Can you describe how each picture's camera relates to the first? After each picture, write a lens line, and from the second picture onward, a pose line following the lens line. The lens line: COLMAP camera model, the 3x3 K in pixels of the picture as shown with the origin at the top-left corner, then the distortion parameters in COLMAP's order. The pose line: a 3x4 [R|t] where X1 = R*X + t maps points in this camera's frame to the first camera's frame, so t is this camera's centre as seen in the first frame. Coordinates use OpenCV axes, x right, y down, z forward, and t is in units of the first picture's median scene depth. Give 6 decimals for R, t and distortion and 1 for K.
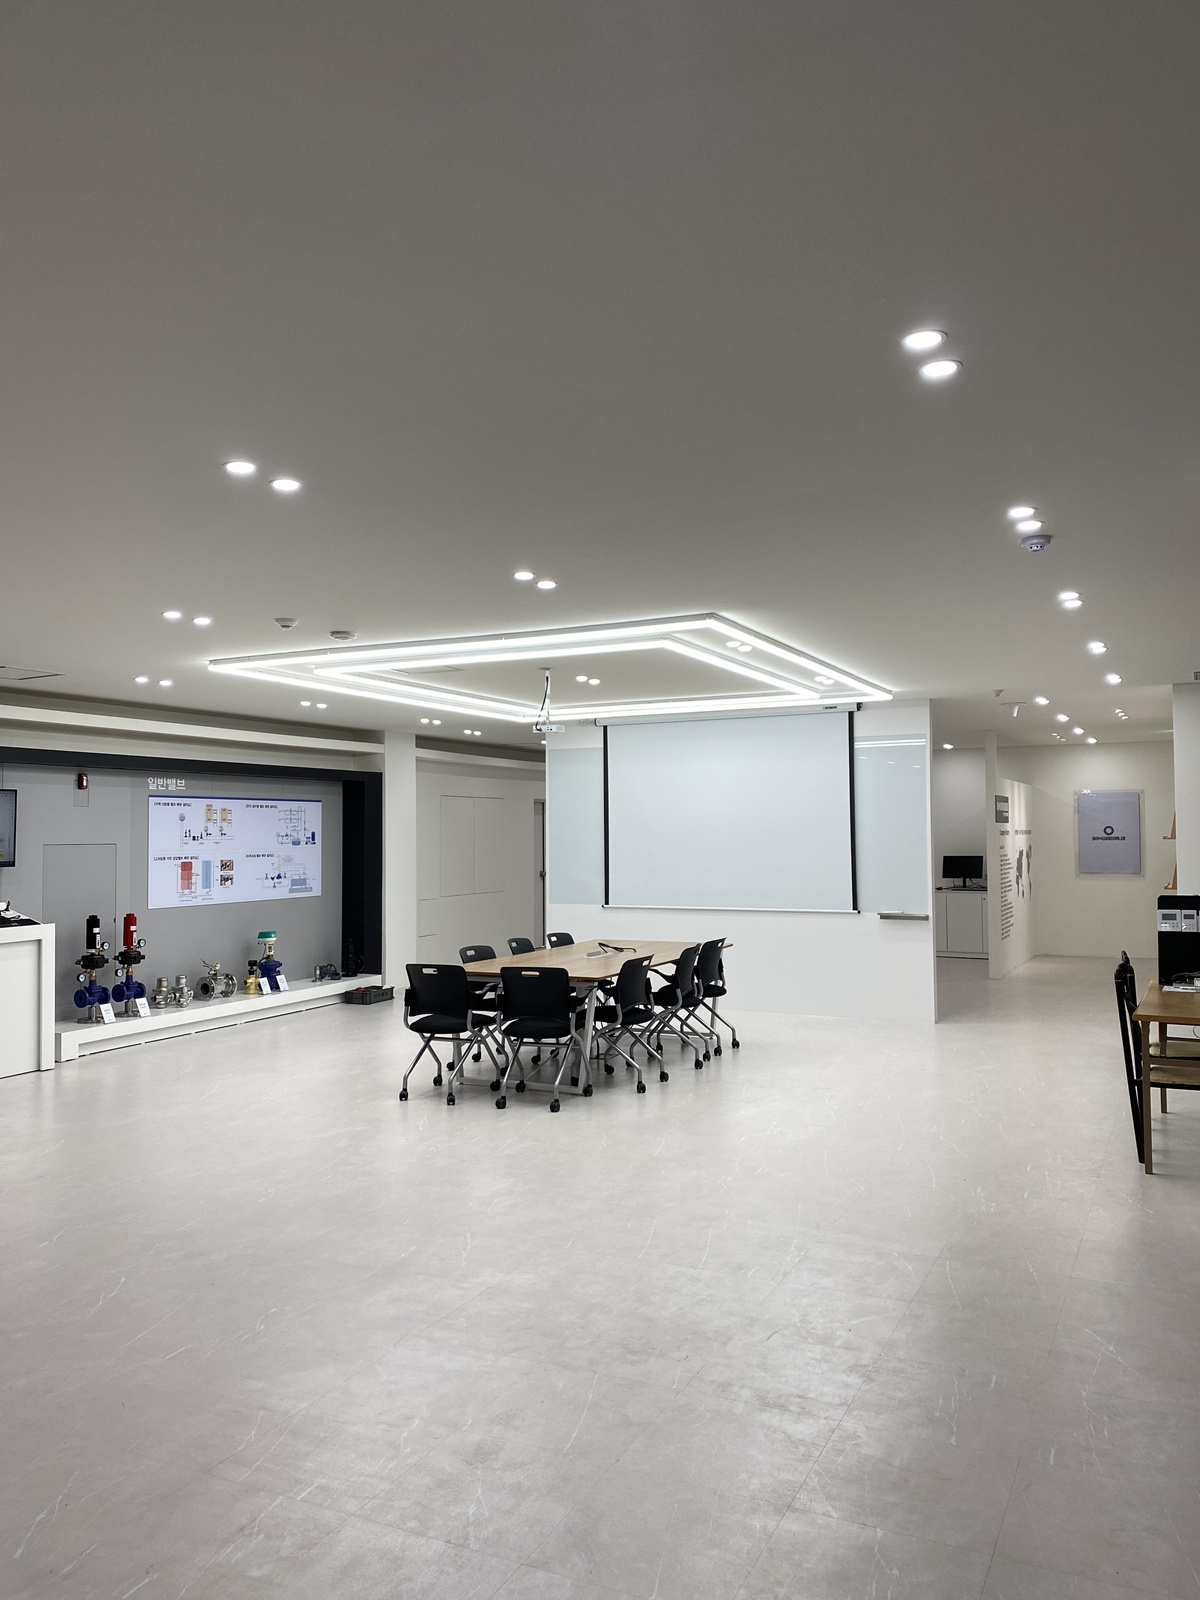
lens RADIAL K [[1201.4, 0, 597.1], [0, 1201.4, 793.3], [0, 0, 1]] dist [0.050106, -0.063770]
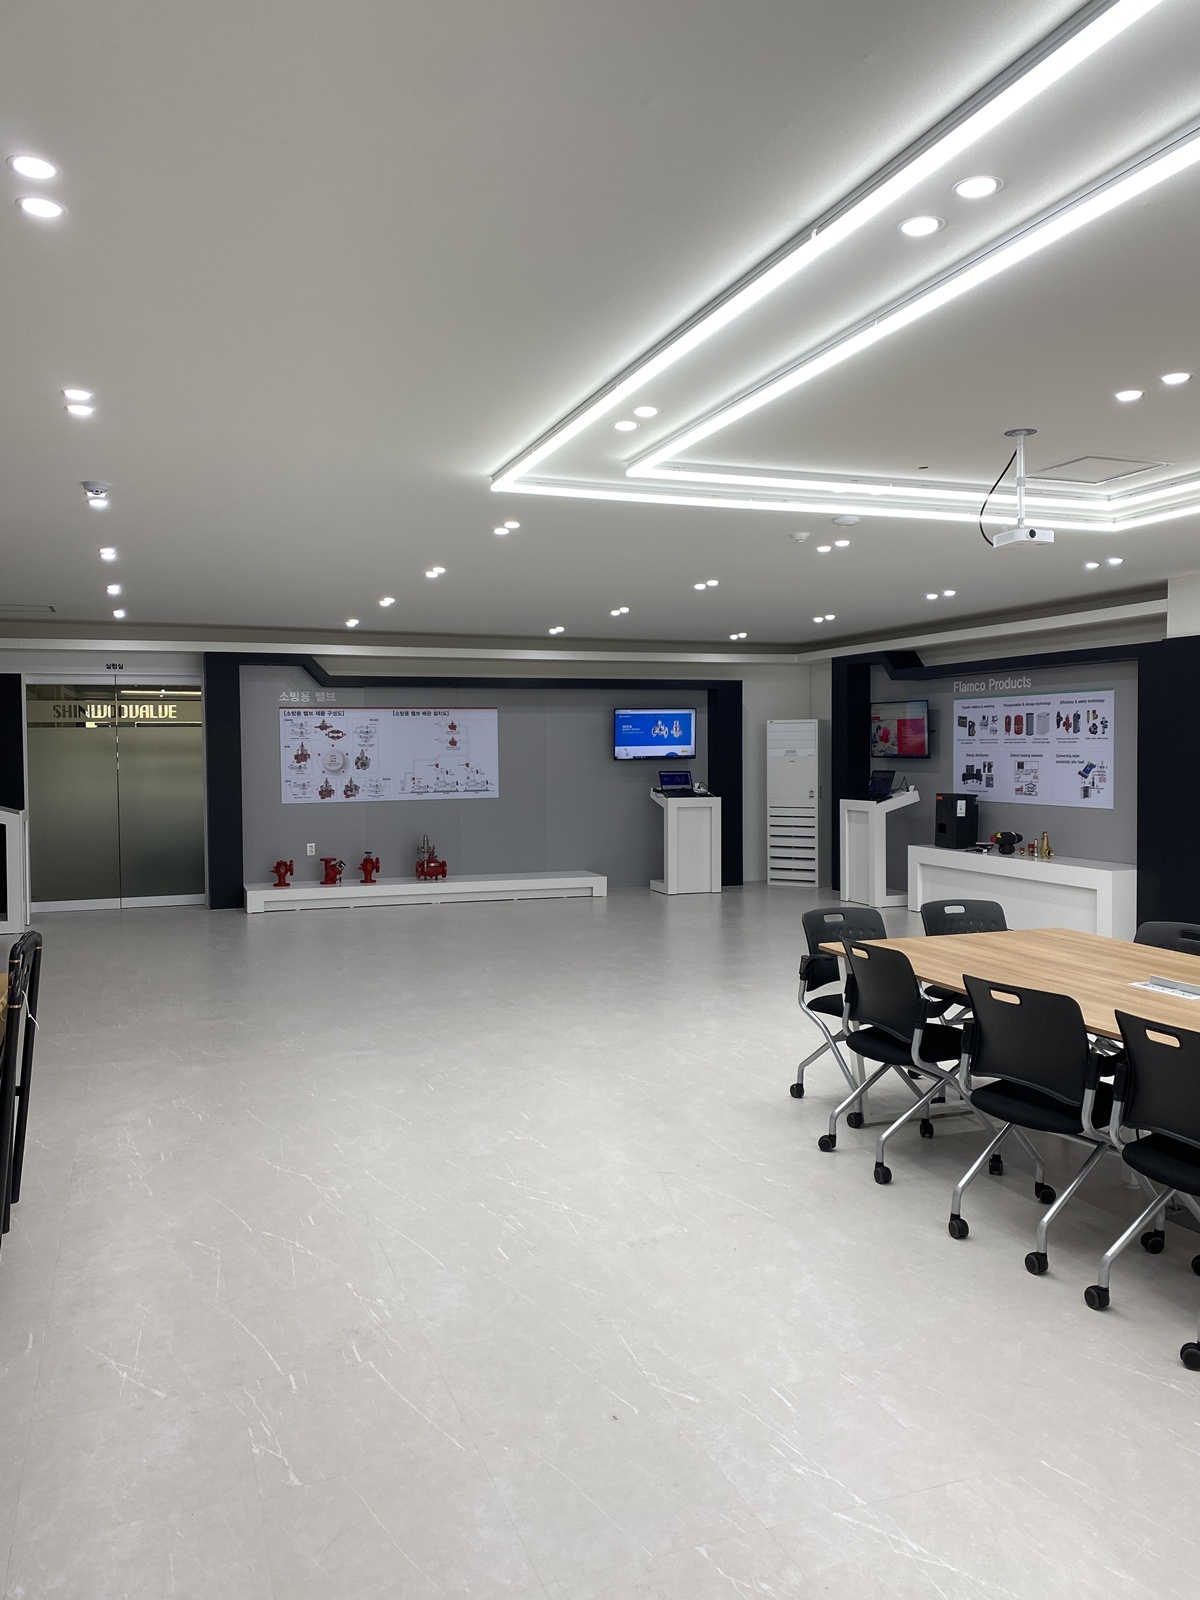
lens RADIAL K [[1201.4, 0, 596.2], [0, 1201.4, 790.9], [0, 0, 1]] dist [0.050106, -0.063770]
pose [[-0.682052, 0.040825, -0.730164, 0.745141], [0.042085, 0.998977, 0.016543, 0.058660], [0.730092, -0.019446, -0.683072, 1.568613]]
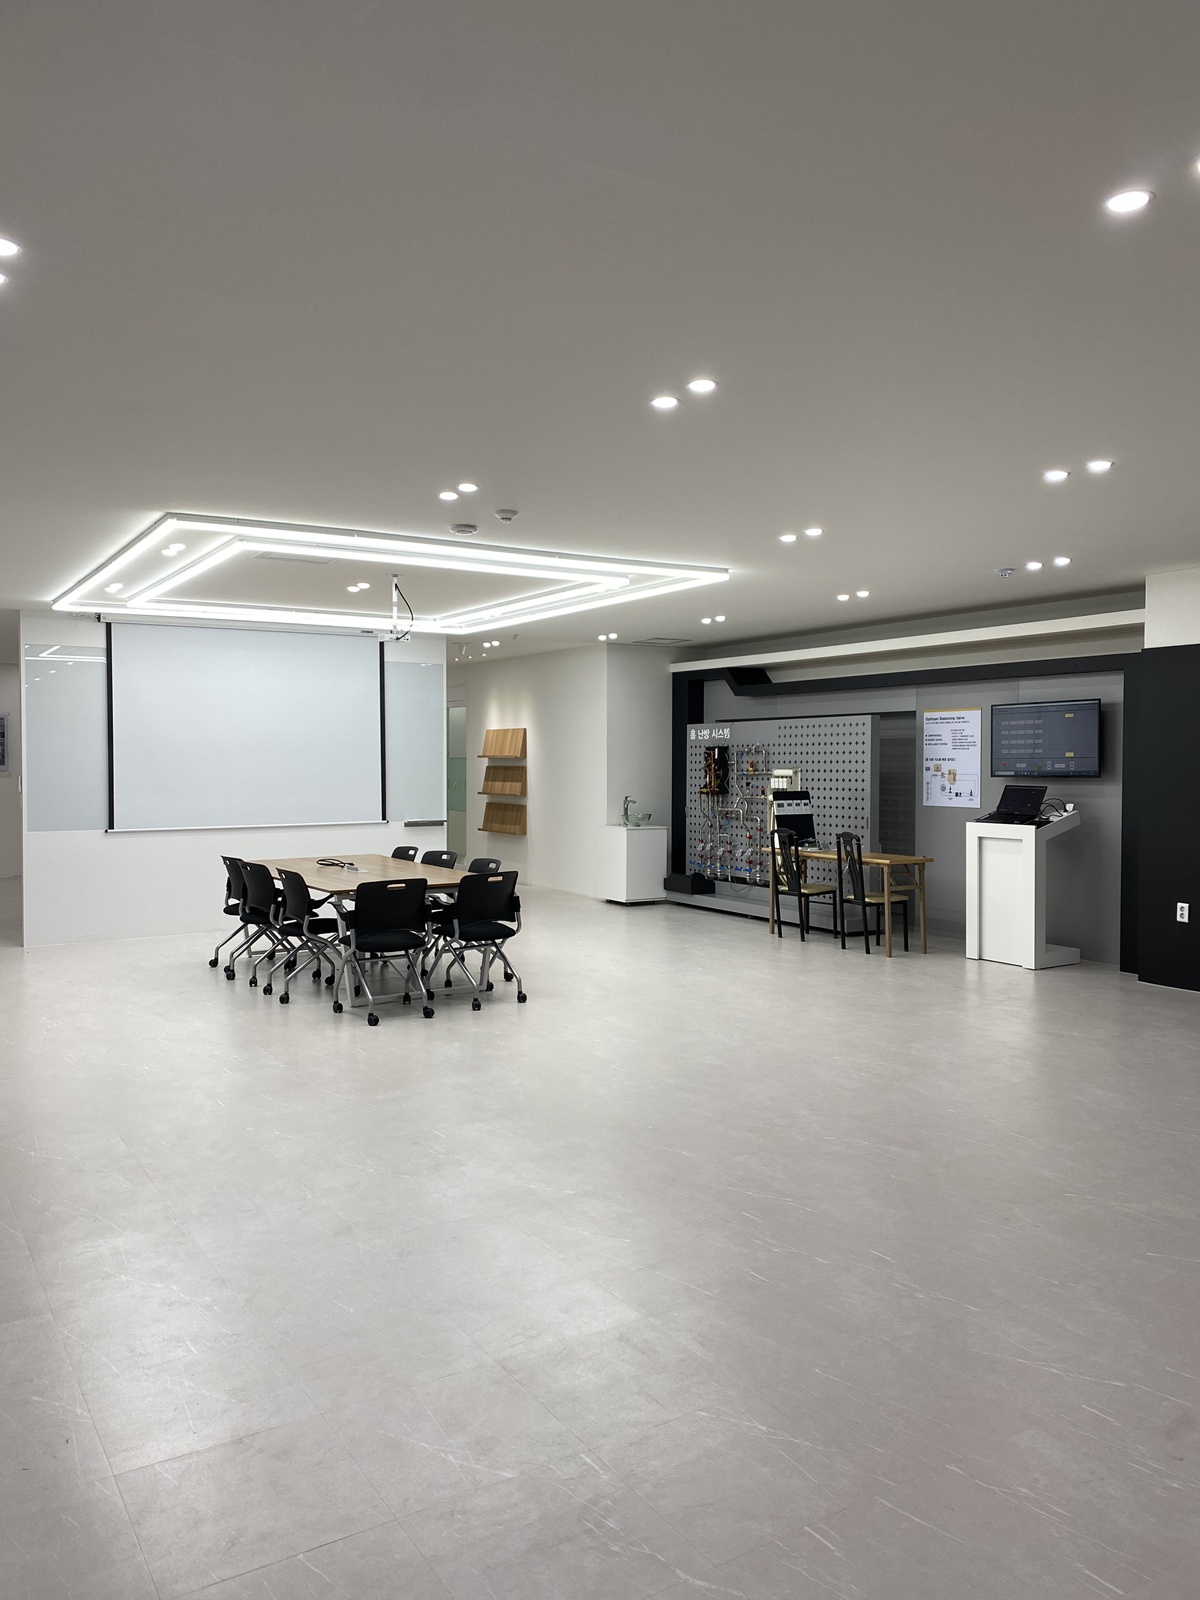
lens RADIAL K [[1201.4, 0, 592.2], [0, 1201.4, 788.1], [0, 0, 1]] dist [0.050106, -0.063770]
pose [[0.529227, -0.014491, 0.848356, -0.621535], [-0.033155, 0.998737, 0.037743, 0.020491], [-0.847832, -0.048102, 0.528079, 0.266502]]
